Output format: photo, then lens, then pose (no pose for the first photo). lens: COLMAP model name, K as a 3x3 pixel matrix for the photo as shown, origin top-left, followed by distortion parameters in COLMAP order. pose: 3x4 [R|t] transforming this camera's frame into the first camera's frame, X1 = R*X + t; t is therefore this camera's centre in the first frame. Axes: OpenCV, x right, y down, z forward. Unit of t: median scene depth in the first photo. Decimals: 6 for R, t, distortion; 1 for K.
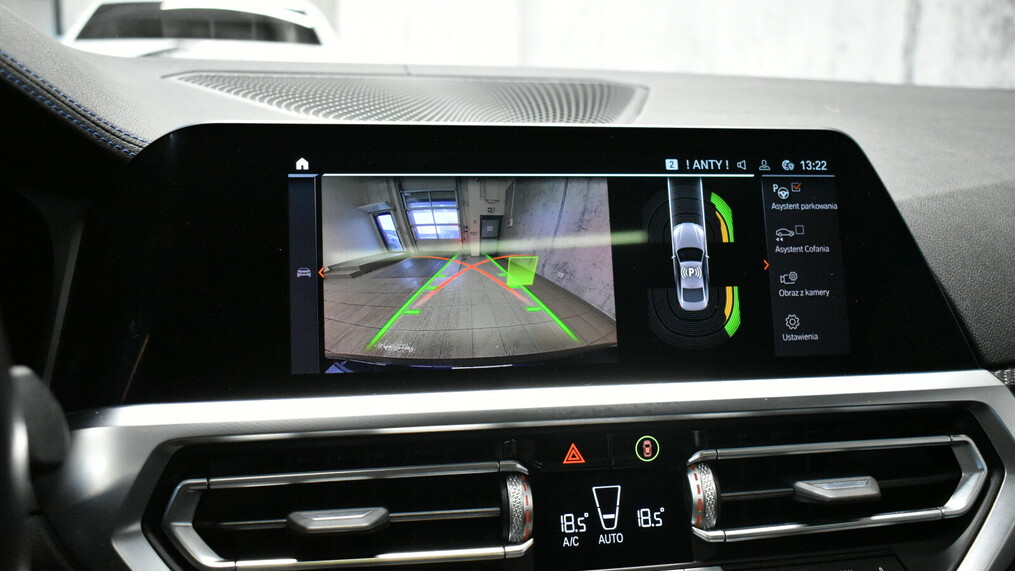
lens RADIAL K [[960.6, 0, 507.5], [0, 960.6, 285.5], [0, 0, 1]] dist [-0.033174, 0.012127]
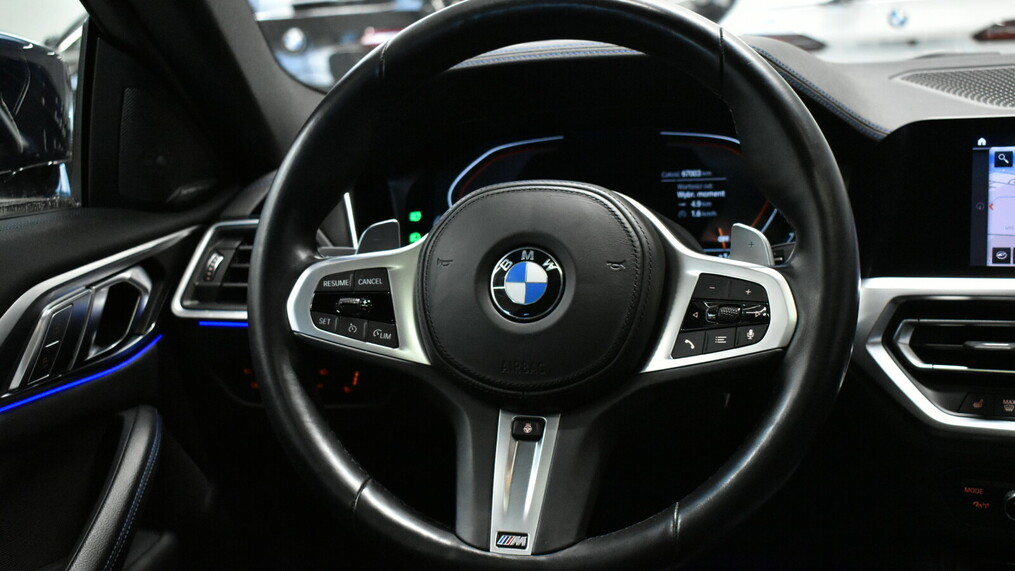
lens RADIAL K [[1257.7, 0, 507.5], [0, 1257.7, 285.5], [0, 0, 1]] dist [-0.007305, 0.005718]
pose [[0.824929, 0.038266, -0.563940, 0.327813], [-0.032768, 0.999265, 0.019872, 0.100875], [0.564286, 0.002086, 0.825576, -1.198702]]
